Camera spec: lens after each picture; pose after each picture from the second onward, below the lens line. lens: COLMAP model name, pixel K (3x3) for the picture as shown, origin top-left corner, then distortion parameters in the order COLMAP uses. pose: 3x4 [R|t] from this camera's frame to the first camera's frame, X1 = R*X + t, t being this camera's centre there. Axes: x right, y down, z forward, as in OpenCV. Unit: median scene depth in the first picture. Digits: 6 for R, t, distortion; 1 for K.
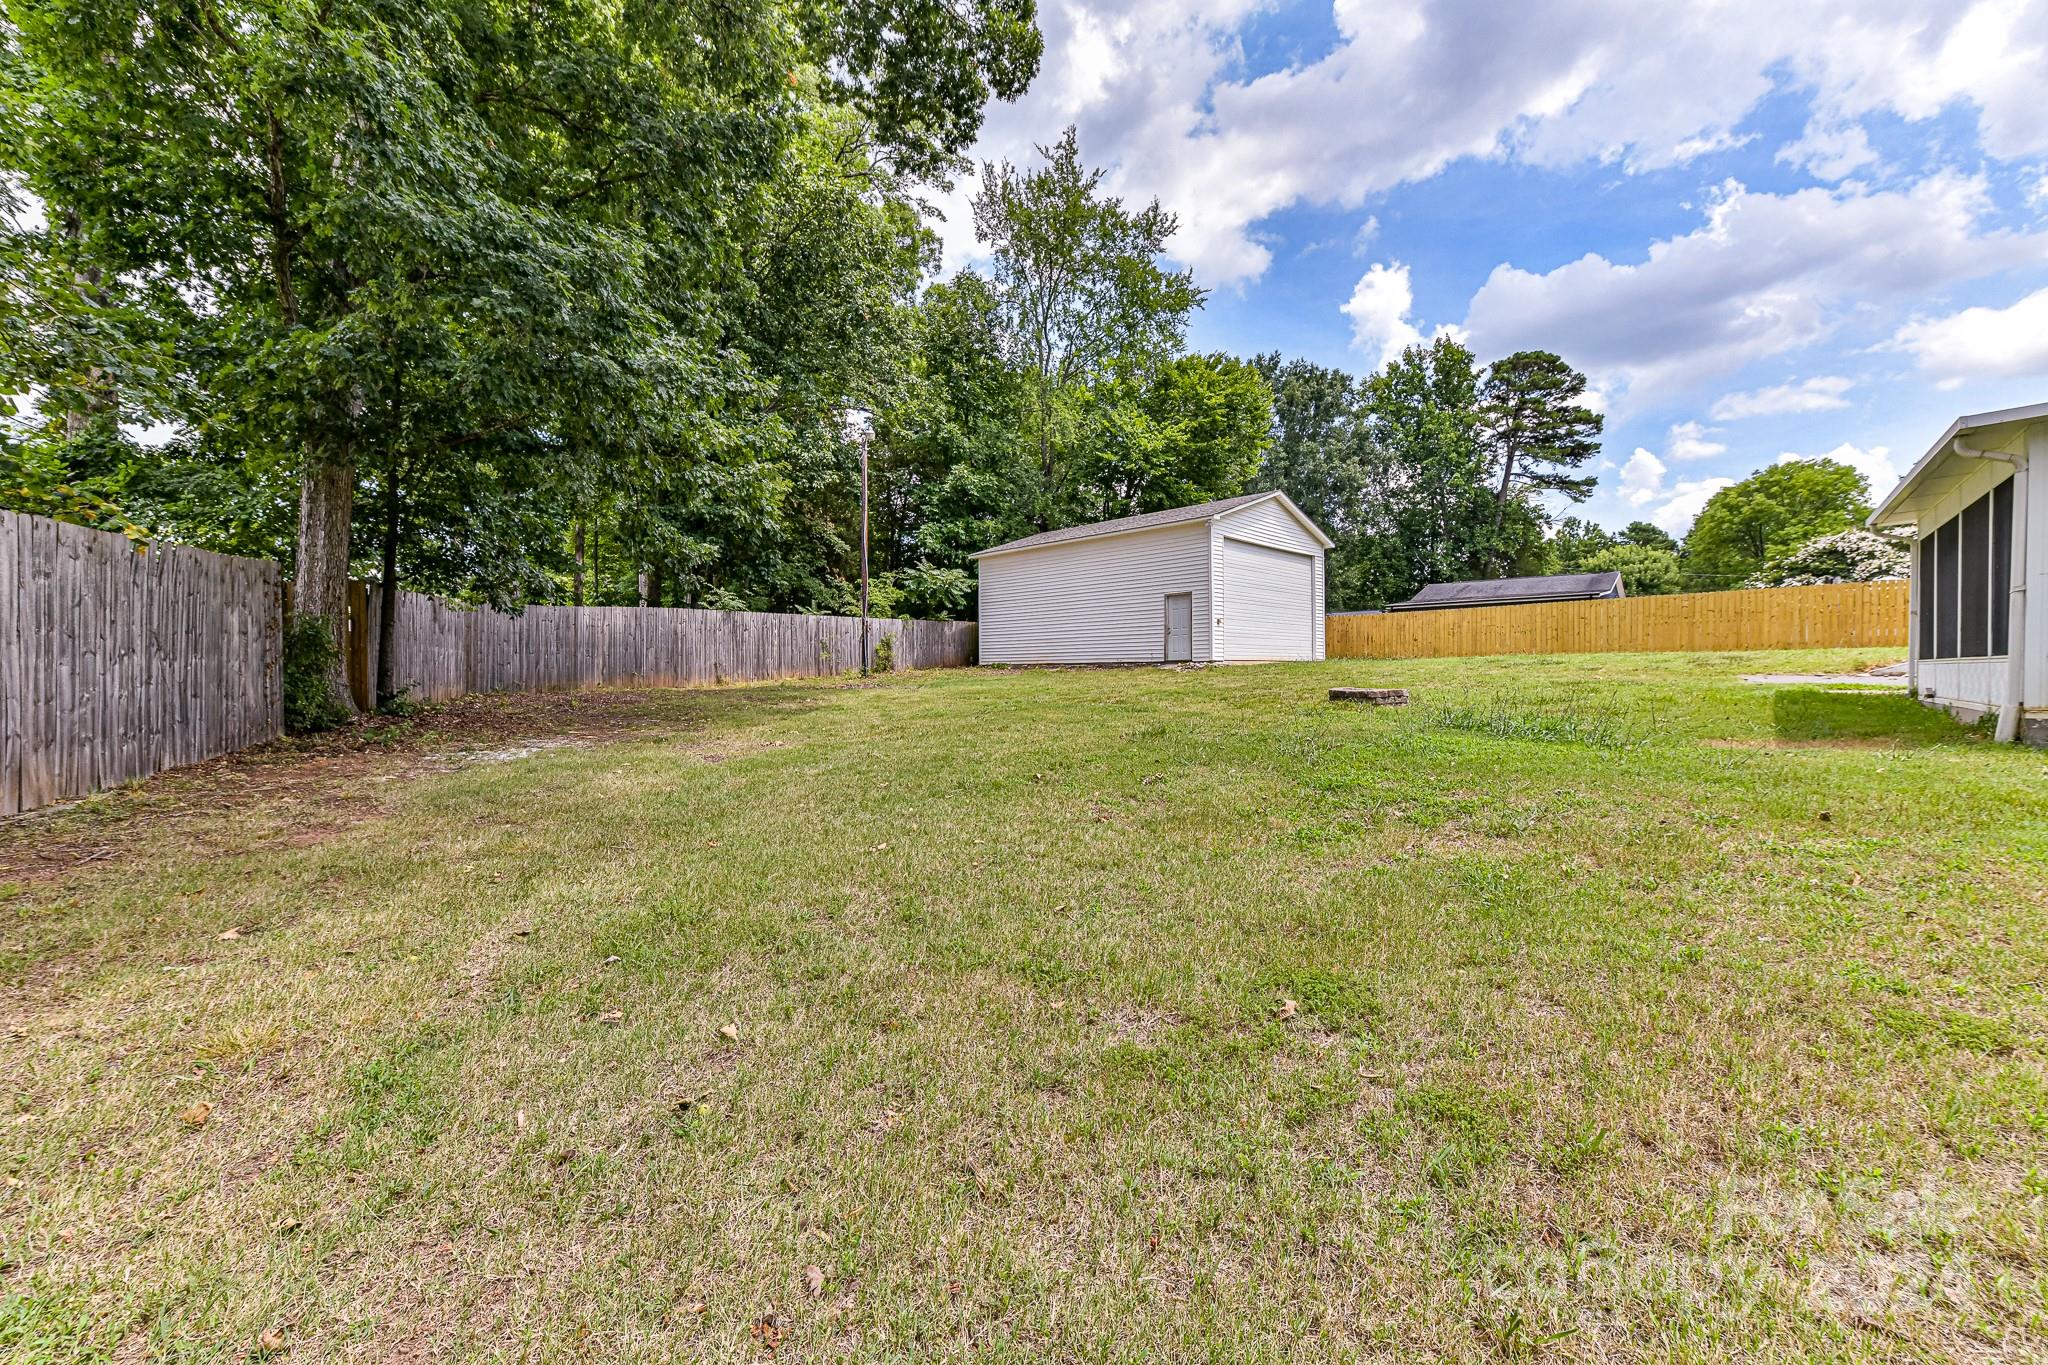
lens RADIAL K [[828.5, 0, 1022.2], [0, 828.5, 670.1], [0, 0, 1]] dist [0.001786, -0.000133]
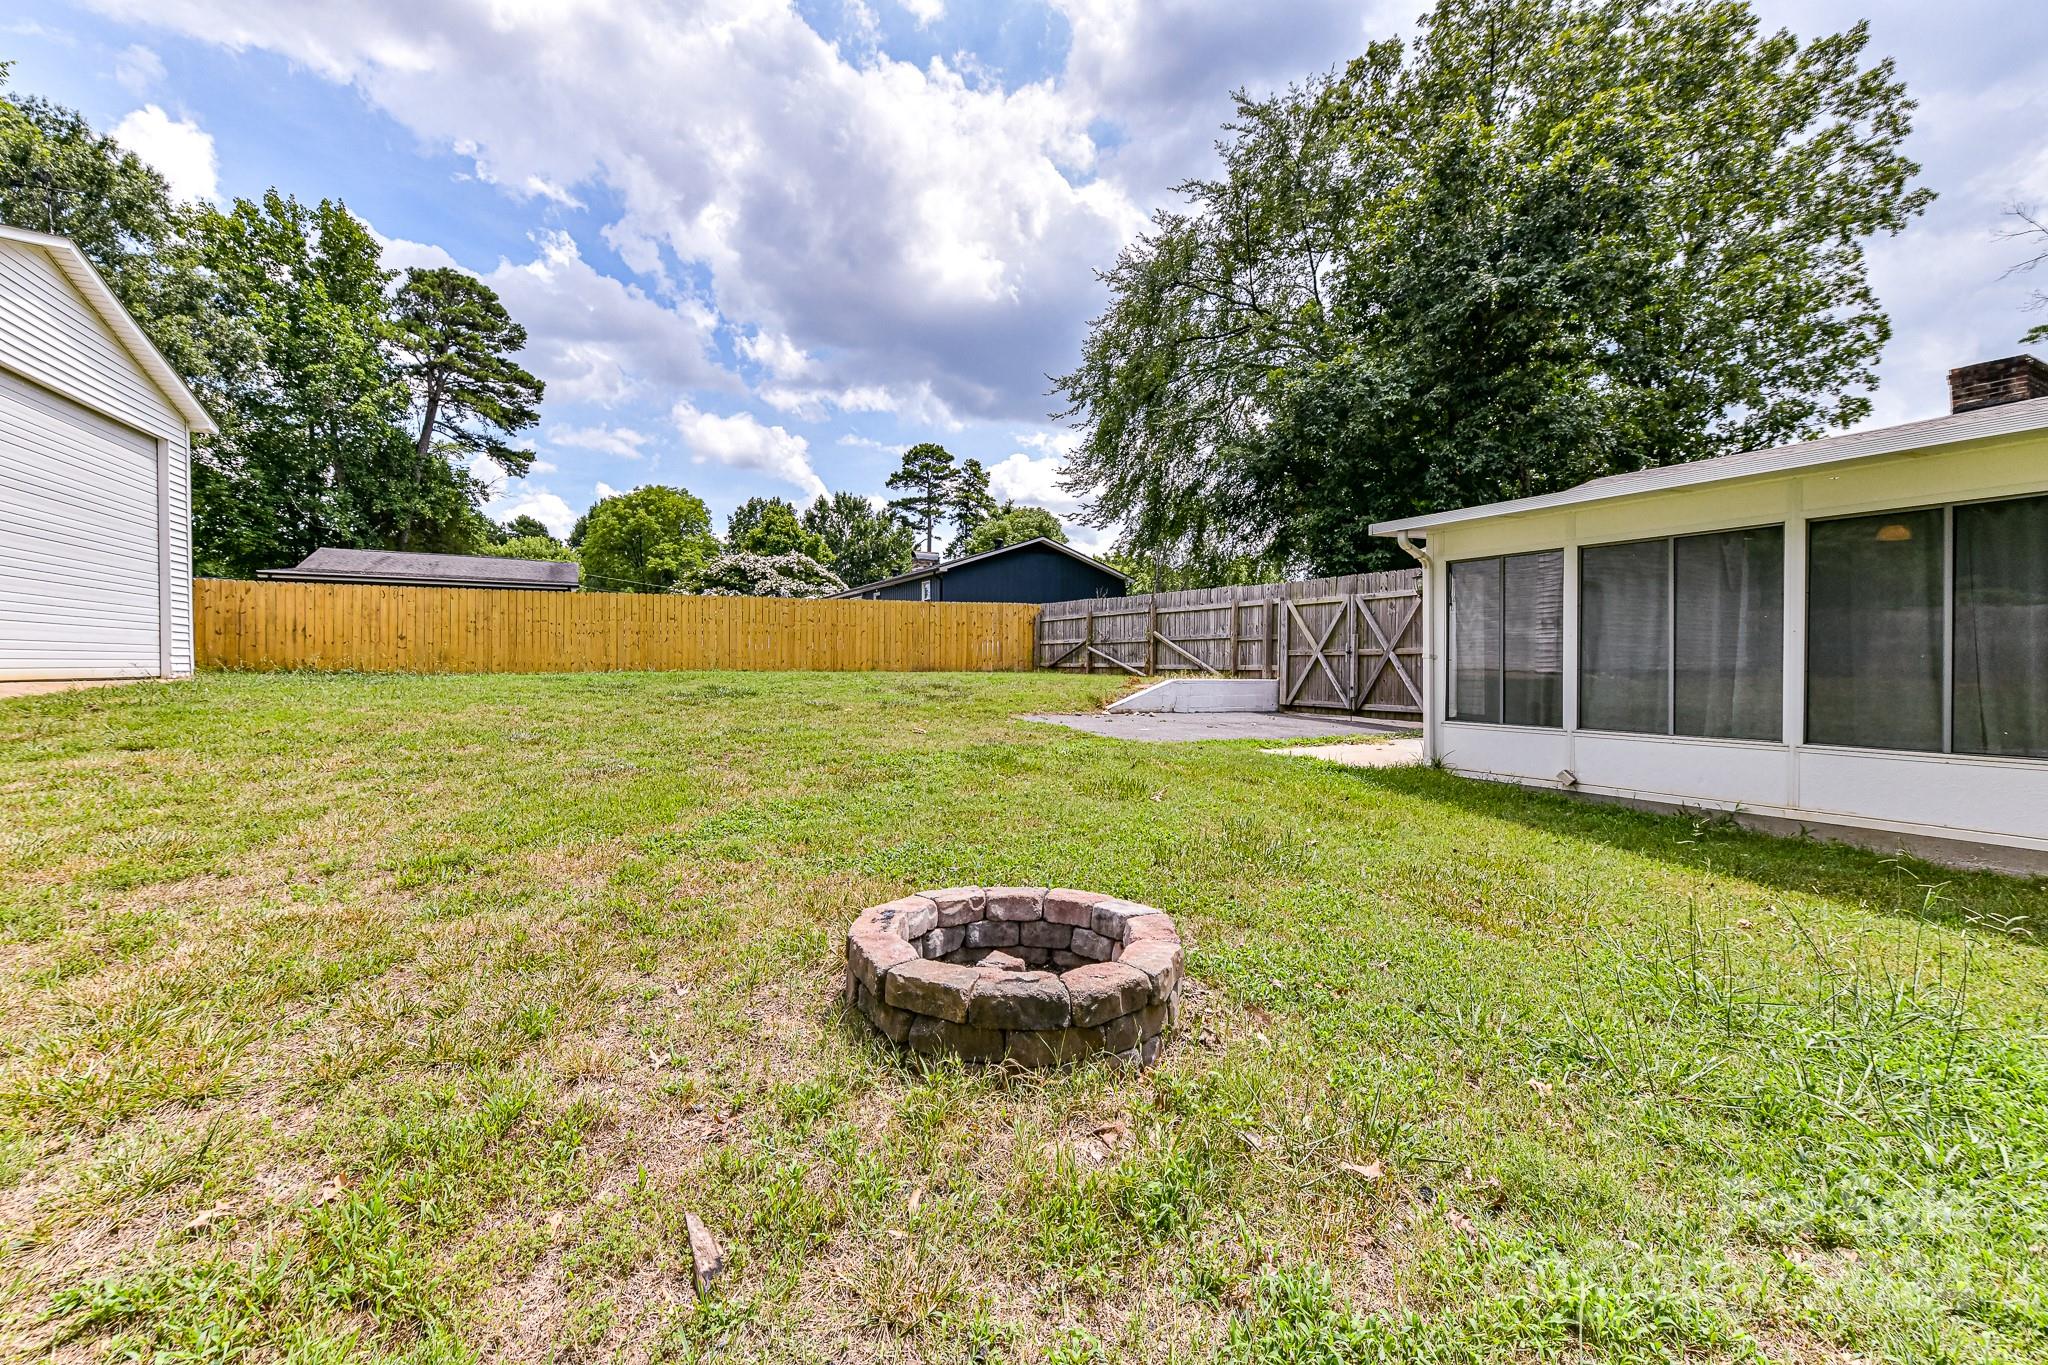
lens RADIAL K [[828.5, 0, 1022.2], [0, 828.5, 670.1], [0, 0, 1]] dist [0.001786, -0.000133]
pose [[0.344311, 0.001765, 0.938854, 0.048628], [-0.011019, 0.999937, 0.002161, -0.010632], [-0.938791, -0.011090, 0.344309, 0.210562]]
